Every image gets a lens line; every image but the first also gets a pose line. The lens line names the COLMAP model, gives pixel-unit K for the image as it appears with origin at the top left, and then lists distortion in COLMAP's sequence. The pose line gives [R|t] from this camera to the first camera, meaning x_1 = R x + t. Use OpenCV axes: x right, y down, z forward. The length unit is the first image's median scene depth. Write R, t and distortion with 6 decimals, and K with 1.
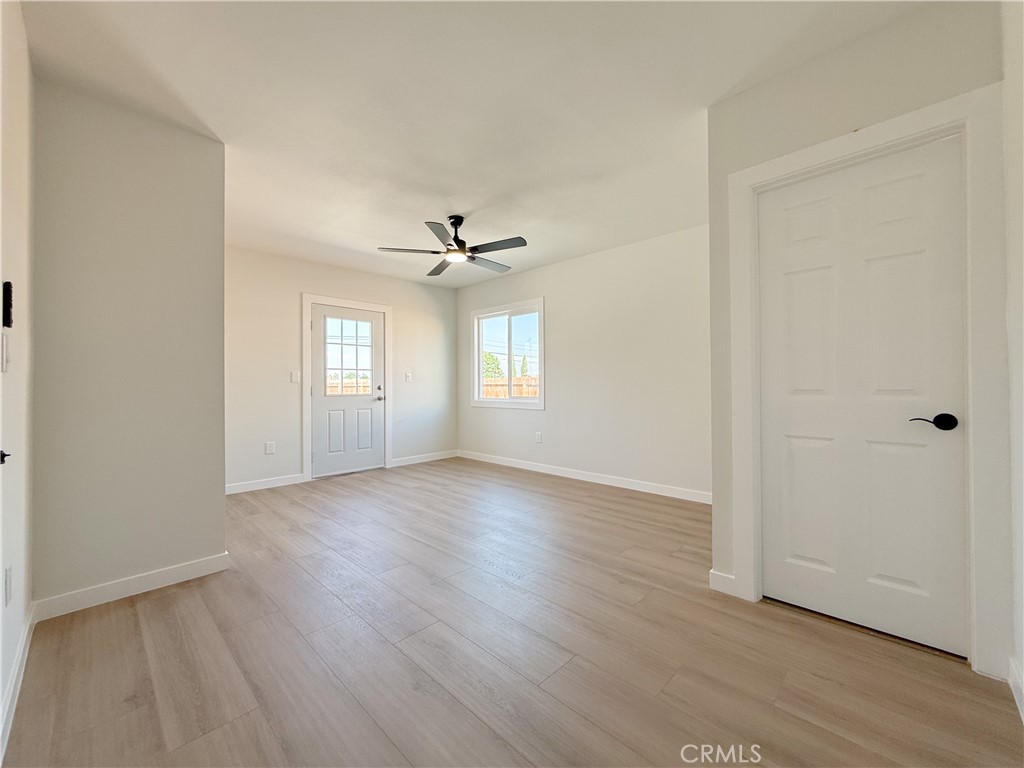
lens RADIAL K [[408.6, 0, 509.6], [0, 408.6, 384.8], [0, 0, 1]] dist [0.000331, 0.000110]
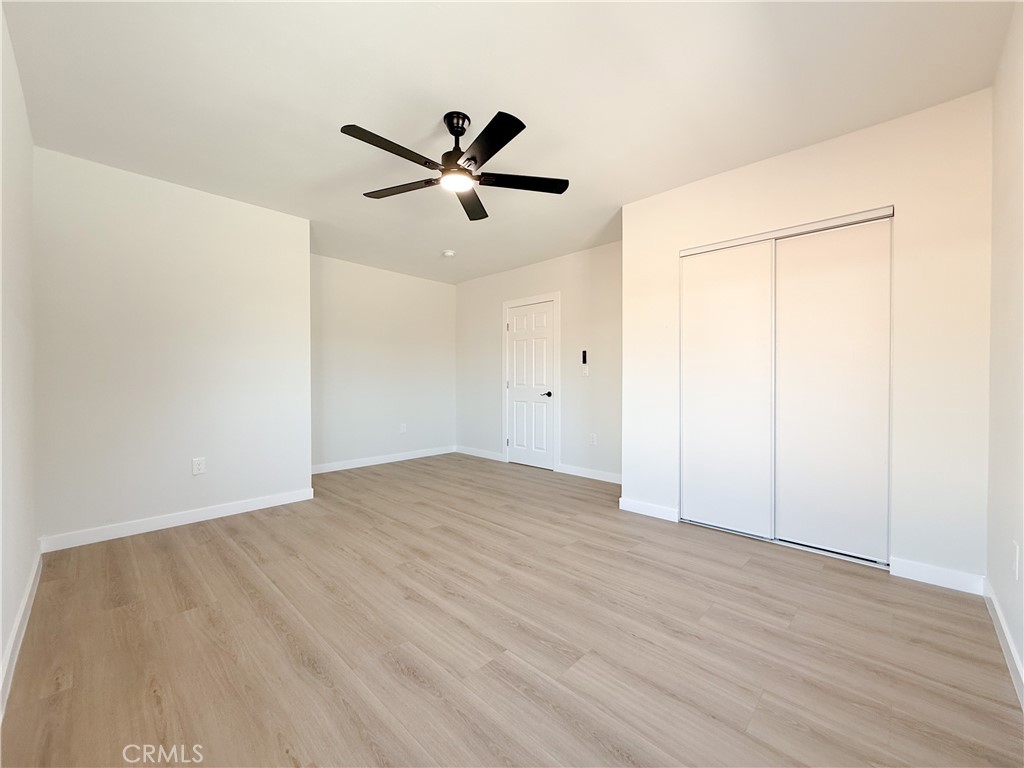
lens RADIAL K [[408.6, 0, 509.6], [0, 408.6, 384.8], [0, 0, 1]] dist [0.000331, 0.000110]
pose [[-0.999940, 0.009967, -0.004557, -0.205563], [0.009946, 0.999940, 0.004646, 0.006980], [0.004603, 0.004601, -0.999979, 1.630433]]
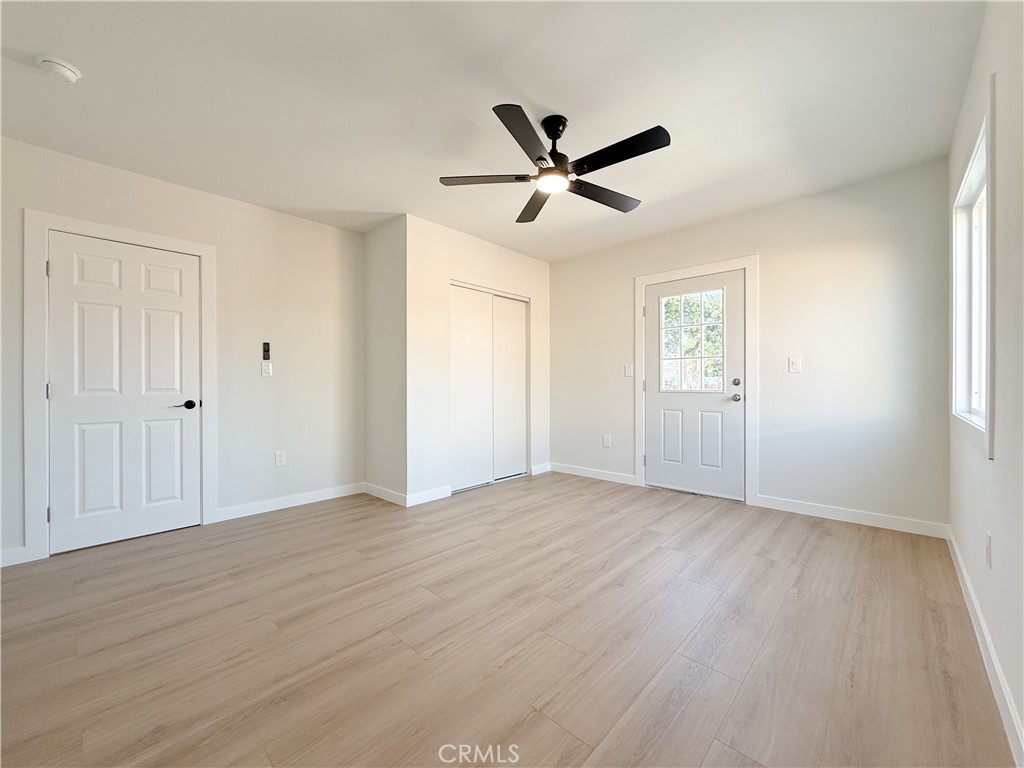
lens RADIAL K [[408.6, 0, 509.6], [0, 408.6, 384.8], [0, 0, 1]] dist [0.000331, 0.000110]
pose [[0.019072, 0.011618, -0.999751, 0.517250], [0.008032, 0.999898, 0.011773, 0.000795], [0.999786, -0.008254, 0.018977, 0.906017]]
